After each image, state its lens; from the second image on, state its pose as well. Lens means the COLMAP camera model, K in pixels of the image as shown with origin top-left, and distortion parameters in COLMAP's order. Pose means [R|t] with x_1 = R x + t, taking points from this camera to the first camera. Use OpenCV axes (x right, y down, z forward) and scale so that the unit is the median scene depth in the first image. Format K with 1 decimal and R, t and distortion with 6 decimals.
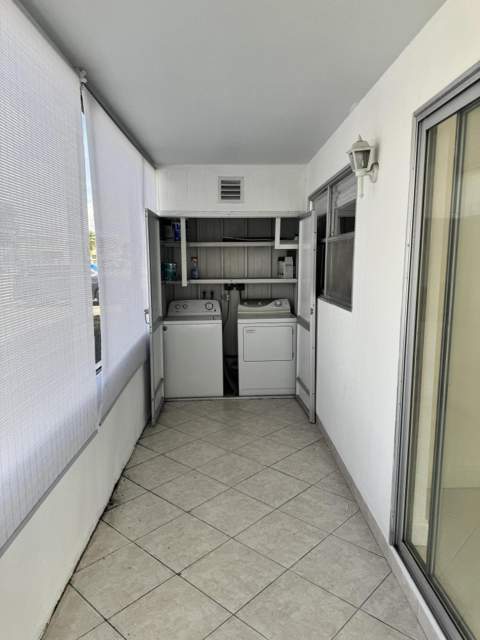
lens RADIAL K [[456.4, 0, 240.2], [0, 456.4, 320.7], [0, 0, 1]] dist [0.007639, 0.000289]
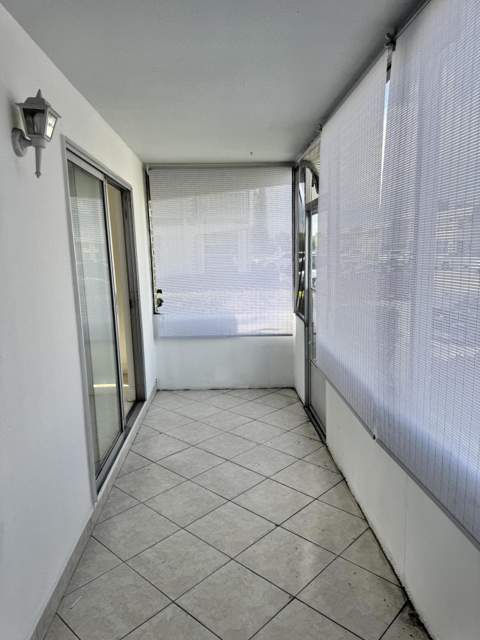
lens RADIAL K [[456.4, 0, 240.0], [0, 456.4, 320.8], [0, 0, 1]] dist [0.007639, 0.000289]
pose [[-0.999340, 0.033922, -0.013011, -0.039012], [0.028539, 0.954547, 0.296690, -0.267768], [0.022484, 0.296123, -0.954885, 1.796671]]
